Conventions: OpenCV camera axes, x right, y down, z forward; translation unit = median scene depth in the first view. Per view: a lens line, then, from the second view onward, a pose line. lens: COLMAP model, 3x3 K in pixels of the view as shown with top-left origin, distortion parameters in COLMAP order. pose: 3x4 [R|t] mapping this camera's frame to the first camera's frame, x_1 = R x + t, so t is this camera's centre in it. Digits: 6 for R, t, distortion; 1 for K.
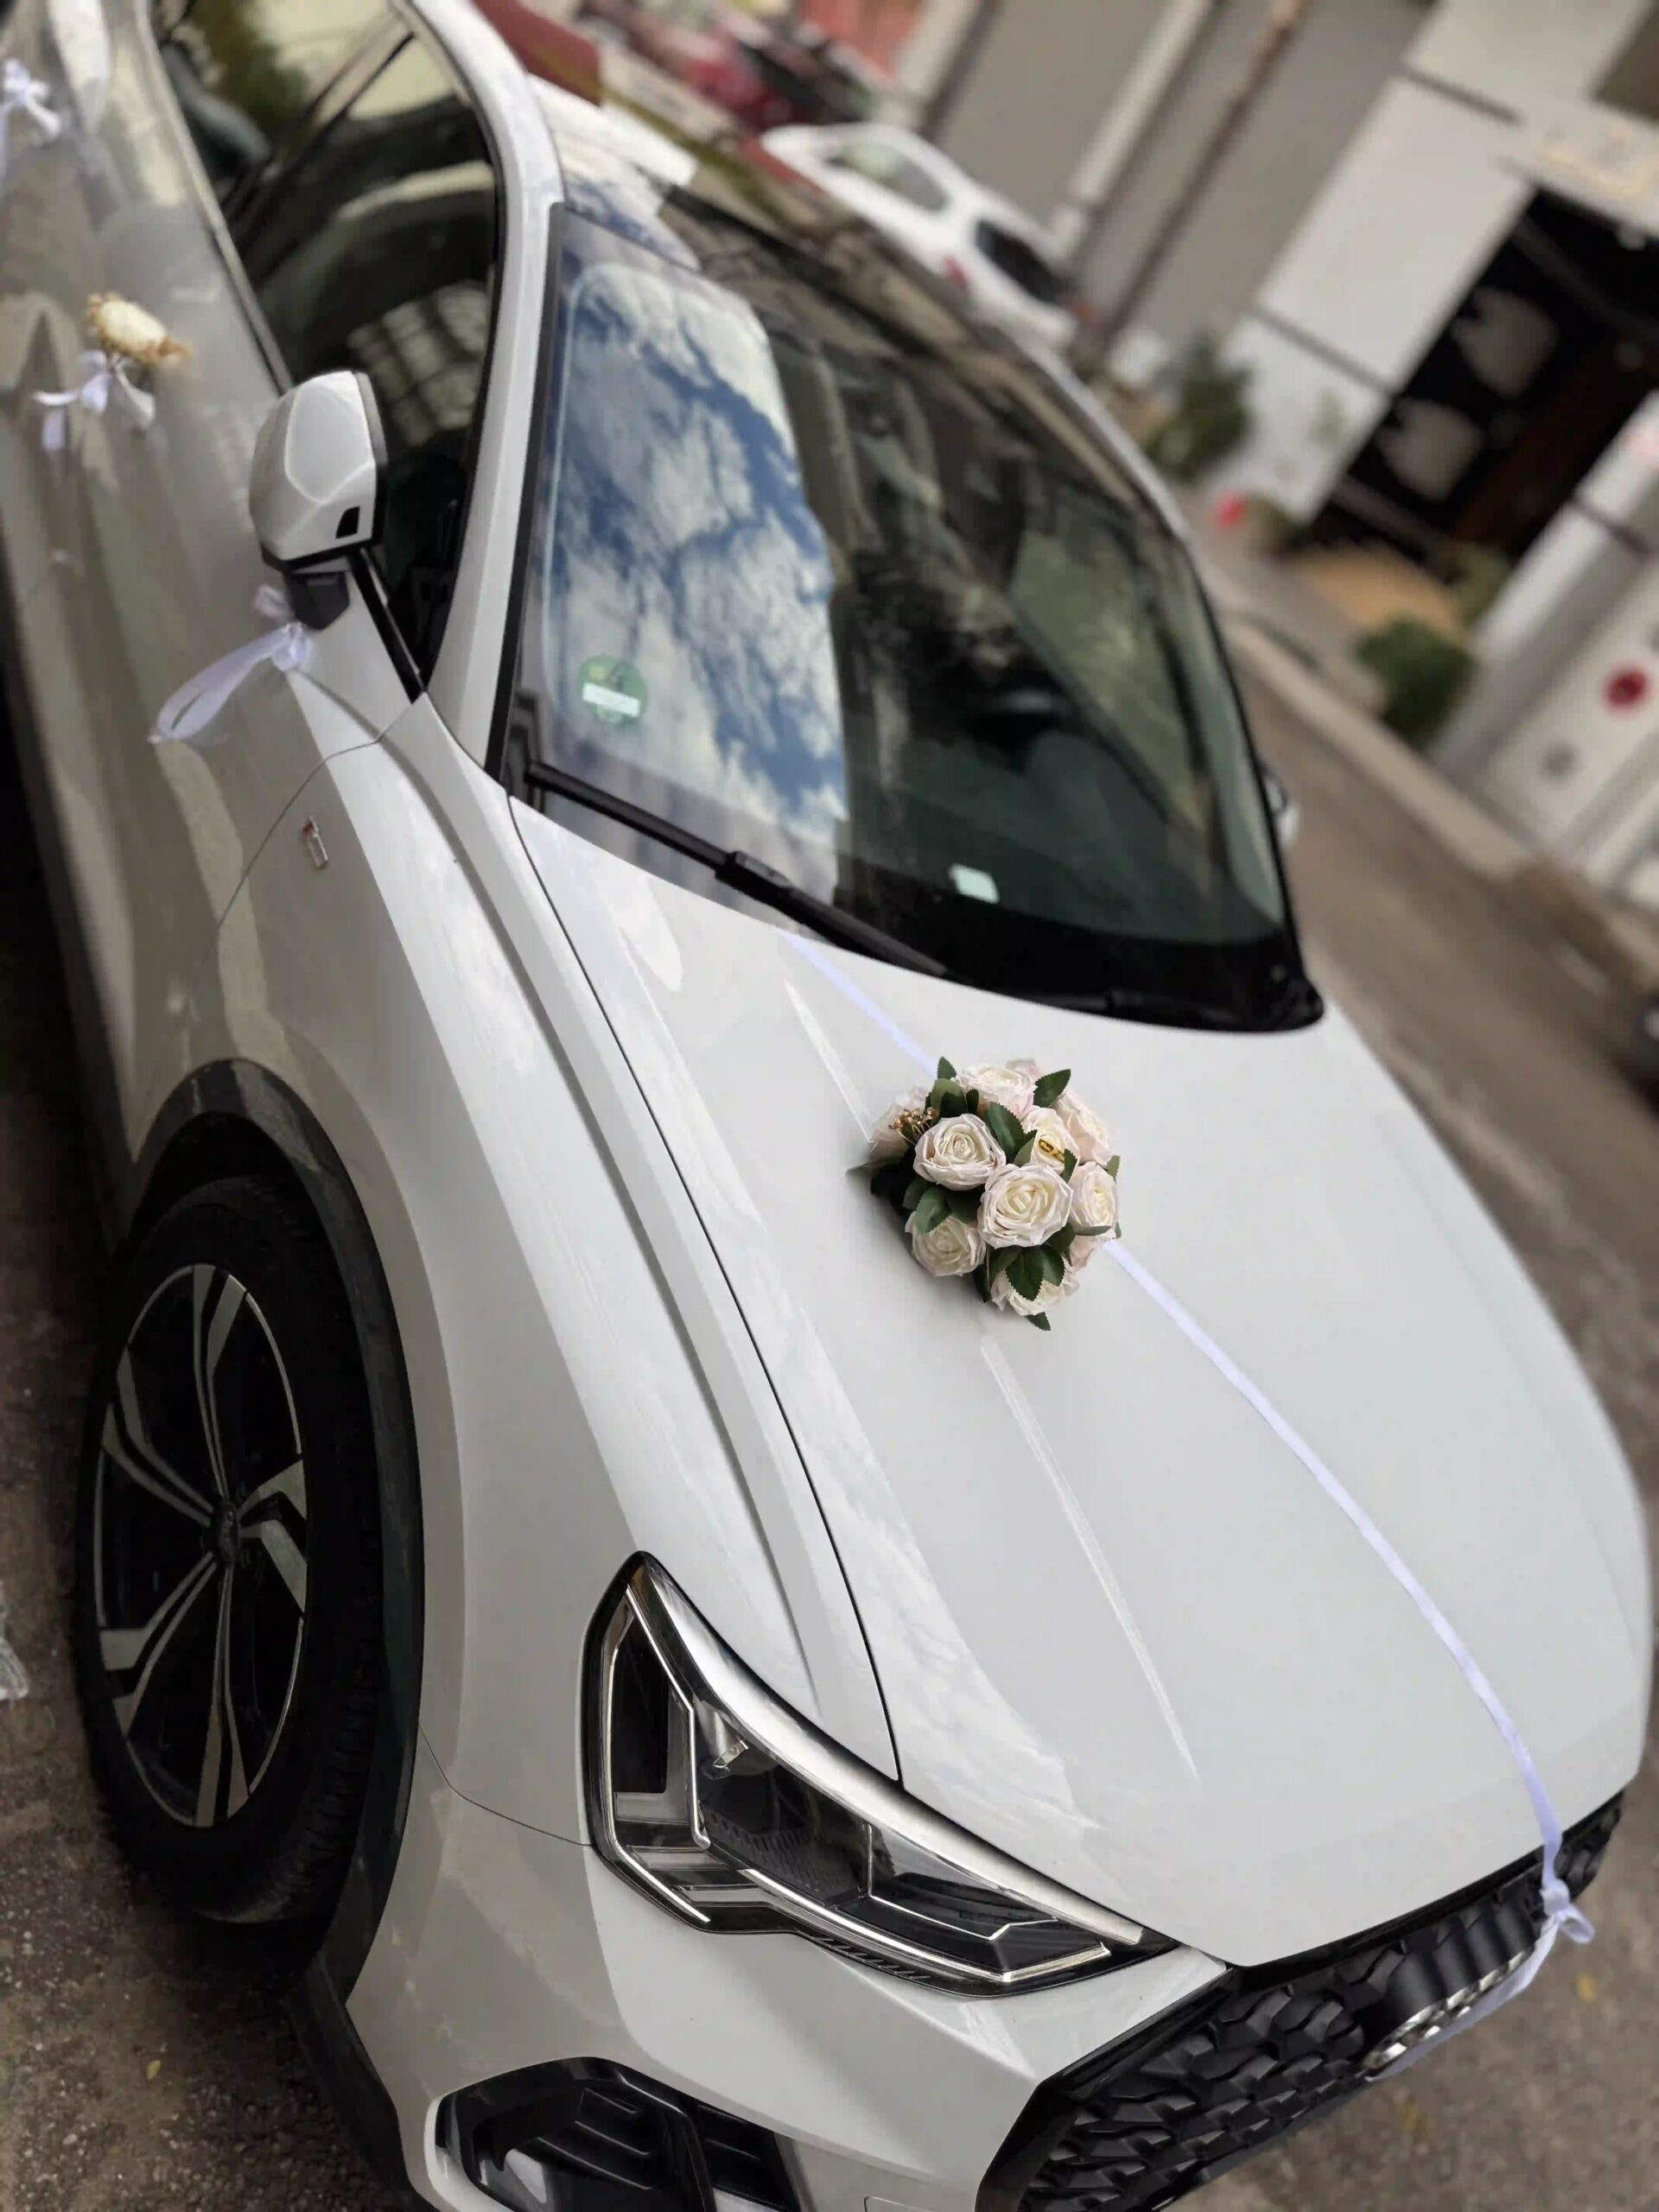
lens RADIAL K [[1553.8, 0, 829.5], [0, 1553.8, 1106.0], [0, 0, 1]] dist [-0.001166, -0.079411]
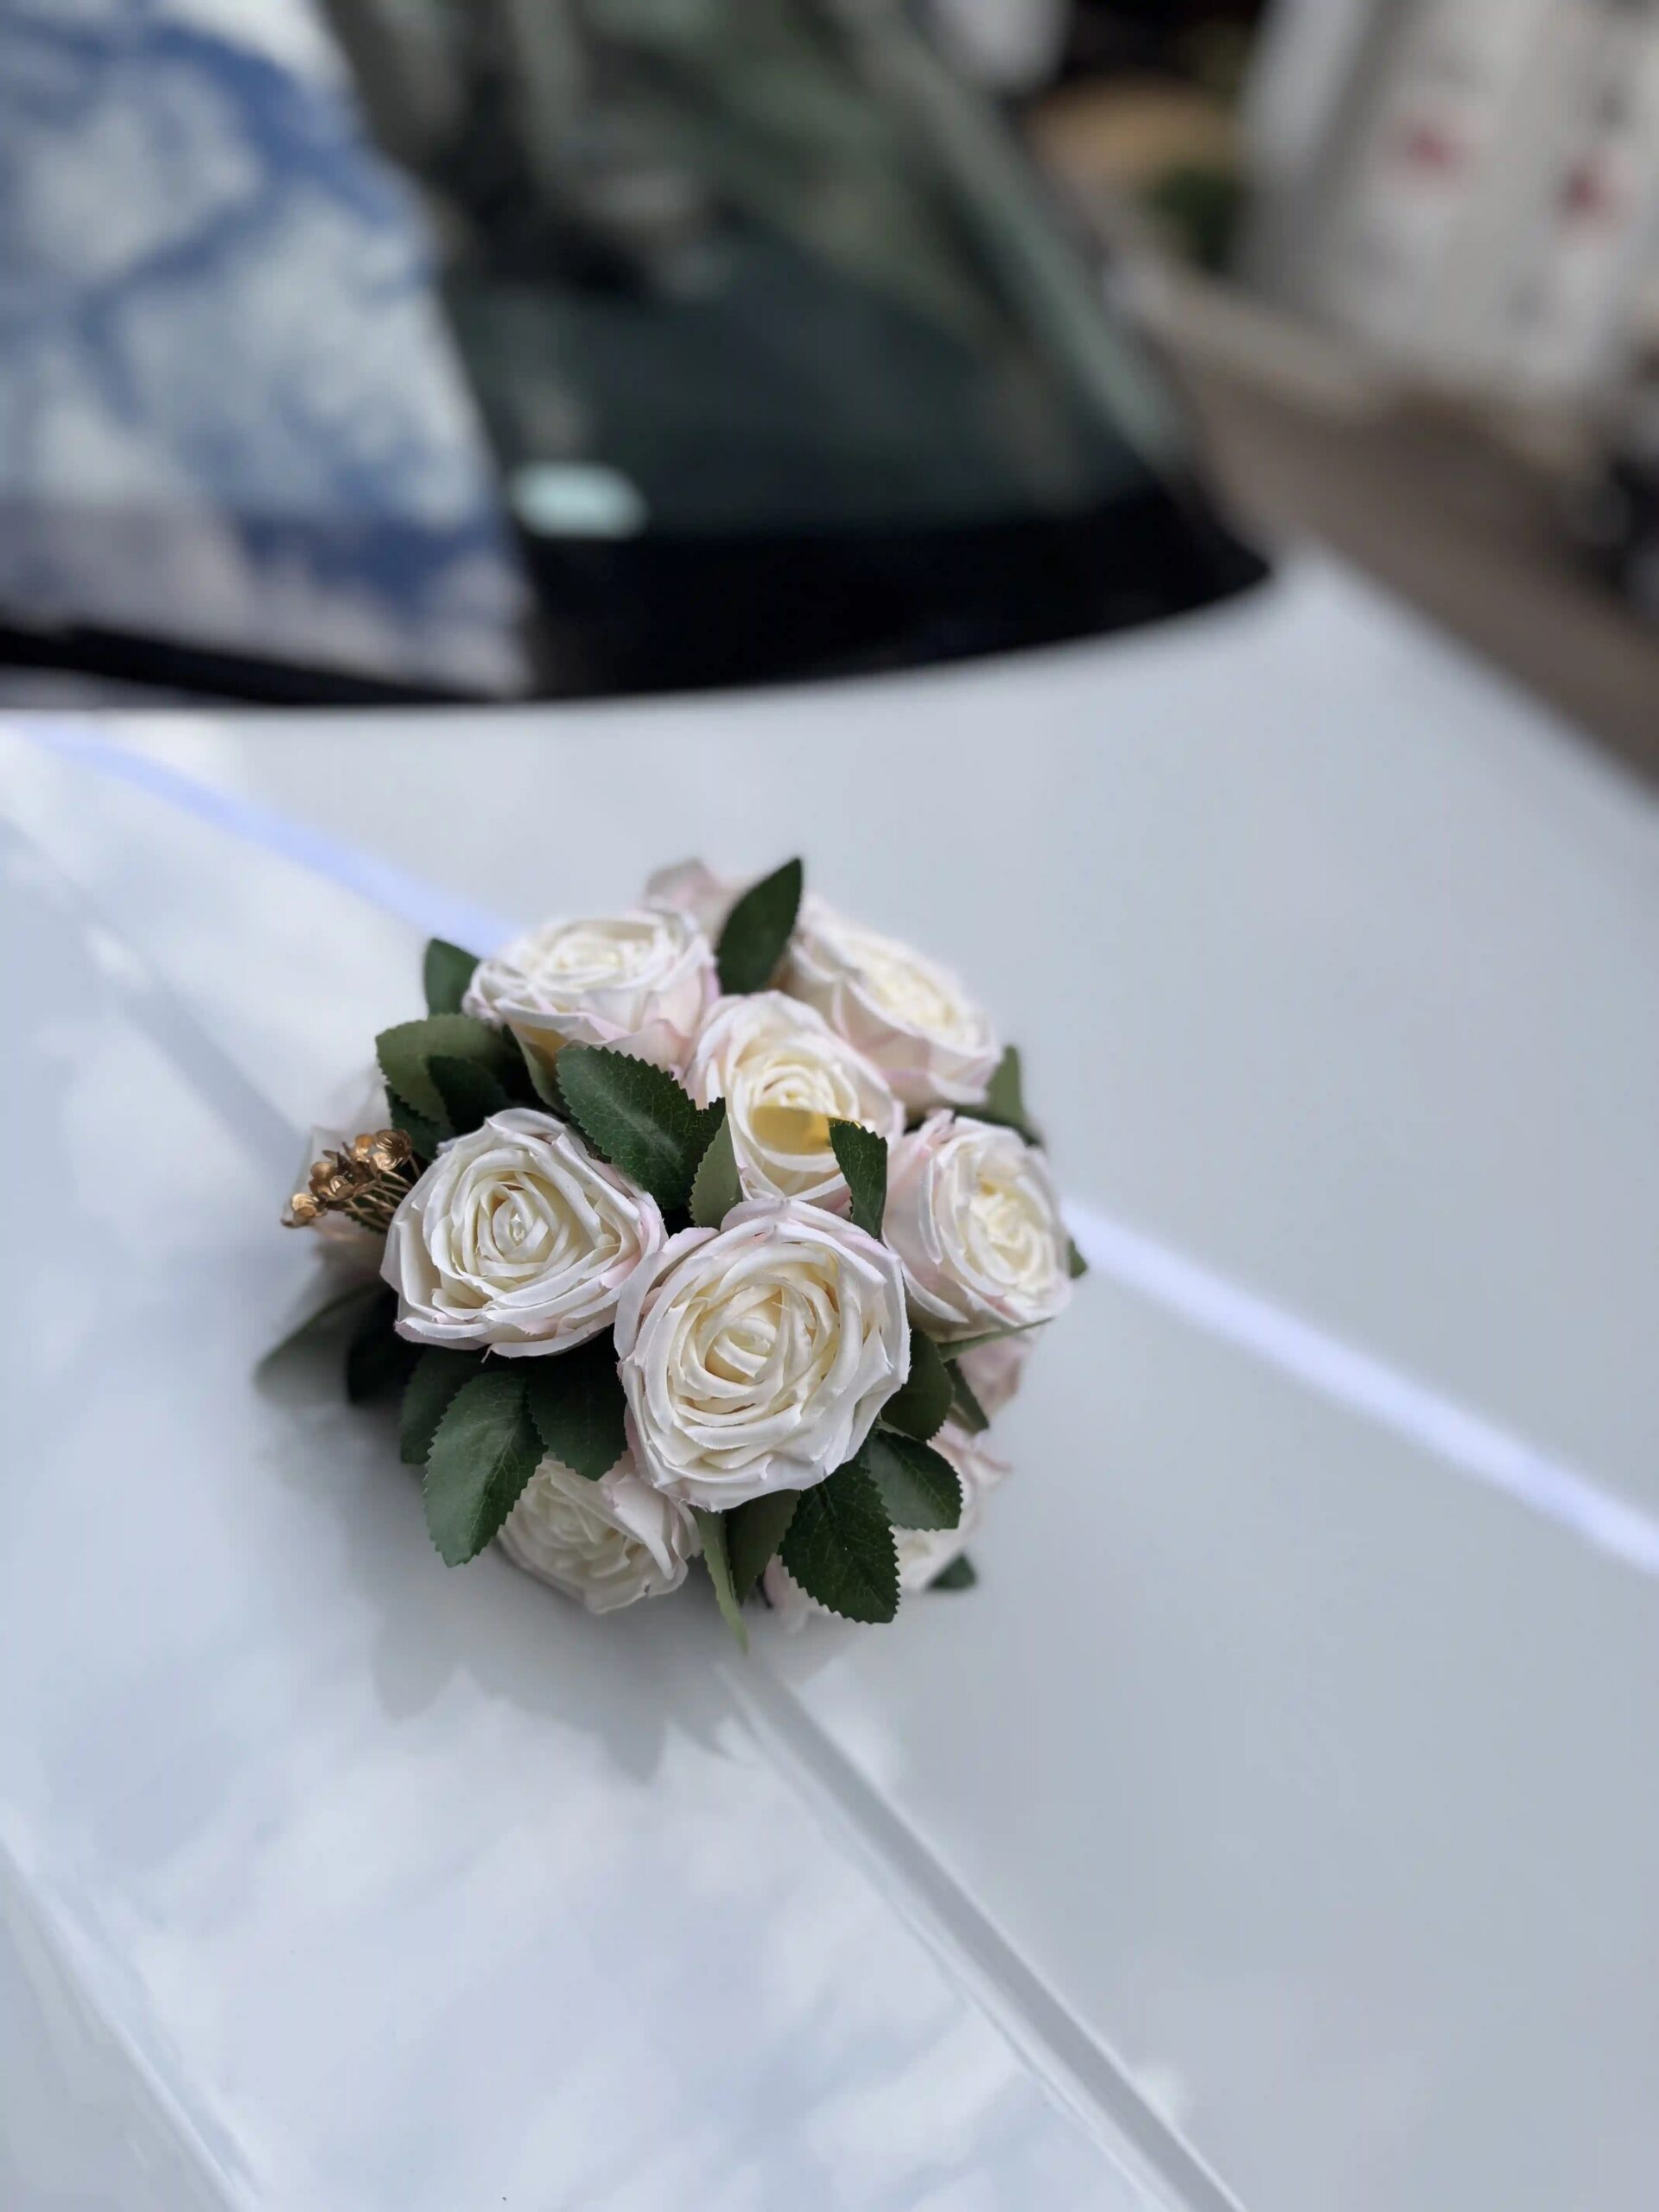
lens RADIAL K [[1553.8, 0, 829.5], [0, 1553.8, 1106.0], [0, 0, 1]] dist [-0.001166, -0.079411]
pose [[0.944326, -0.328917, 0.007886, 0.147535], [0.324961, 0.936181, 0.134037, -0.016117], [-0.051469, -0.124012, 0.990945, 0.692684]]
